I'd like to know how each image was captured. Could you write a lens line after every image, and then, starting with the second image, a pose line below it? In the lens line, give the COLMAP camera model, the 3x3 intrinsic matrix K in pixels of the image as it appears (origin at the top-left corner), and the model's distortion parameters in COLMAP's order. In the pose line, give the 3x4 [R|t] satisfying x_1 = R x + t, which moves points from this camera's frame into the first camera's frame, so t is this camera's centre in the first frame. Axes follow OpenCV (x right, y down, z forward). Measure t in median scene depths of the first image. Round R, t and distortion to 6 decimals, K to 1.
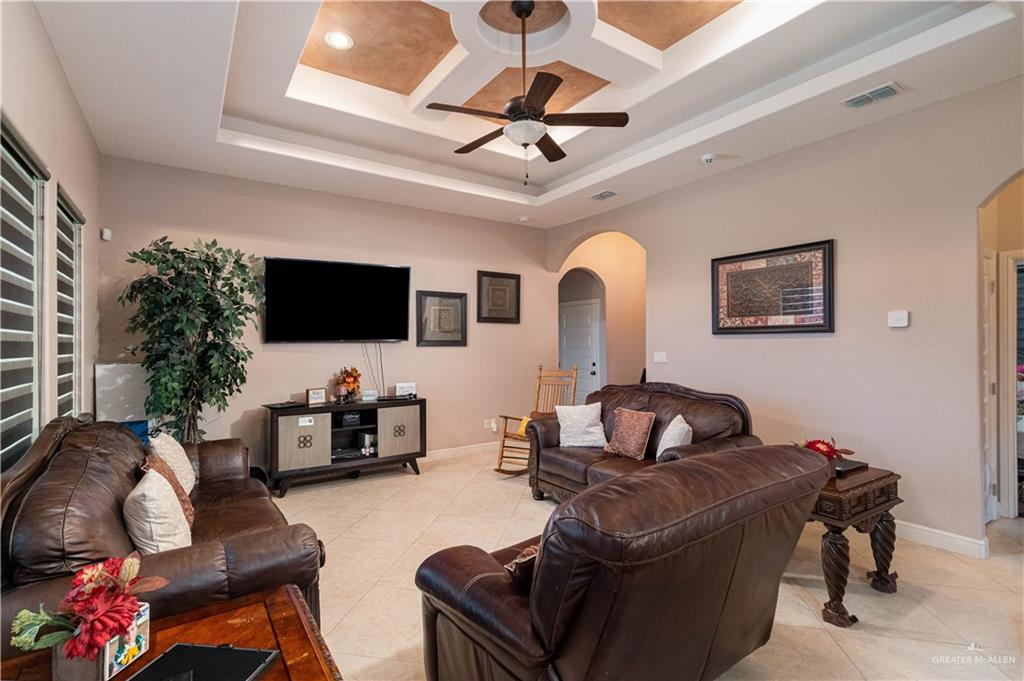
lens RADIAL K [[468.8, 0, 510.9], [0, 468.8, 340.5], [0, 0, 1]] dist [-0.003066, -0.000860]
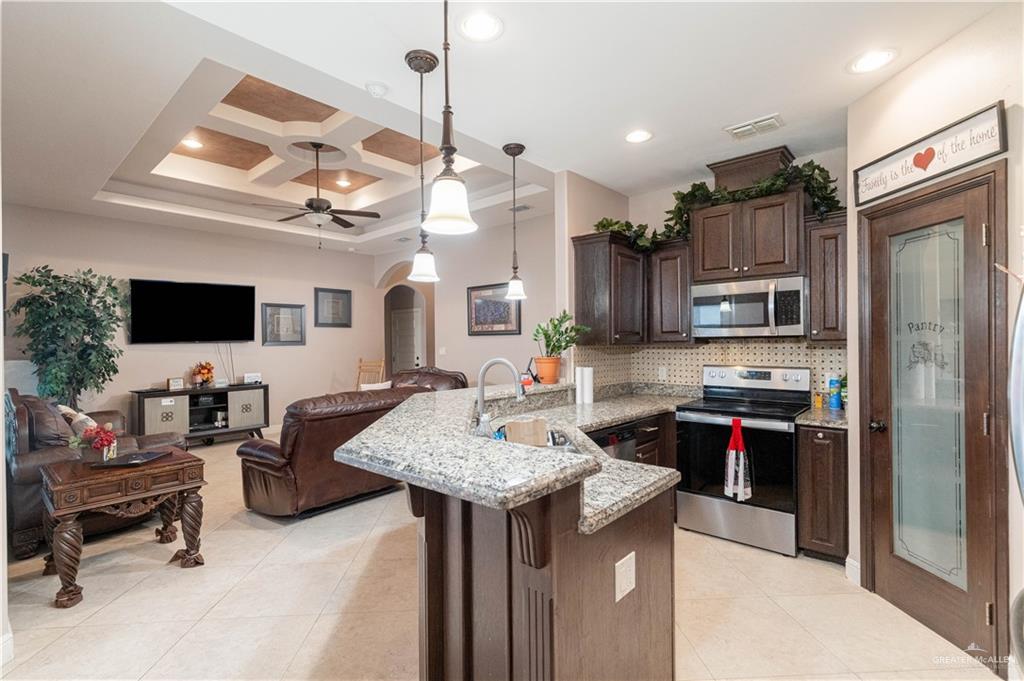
lens RADIAL K [[468.8, 0, 517.9], [0, 468.8, 343.0], [0, 0, 1]] dist [-0.003066, -0.000860]
pose [[0.967859, -0.009015, 0.251330, 0.199831], [0.007483, 0.999947, 0.007053, 0.000755], [-0.251381, -0.004945, 0.967876, -0.551410]]
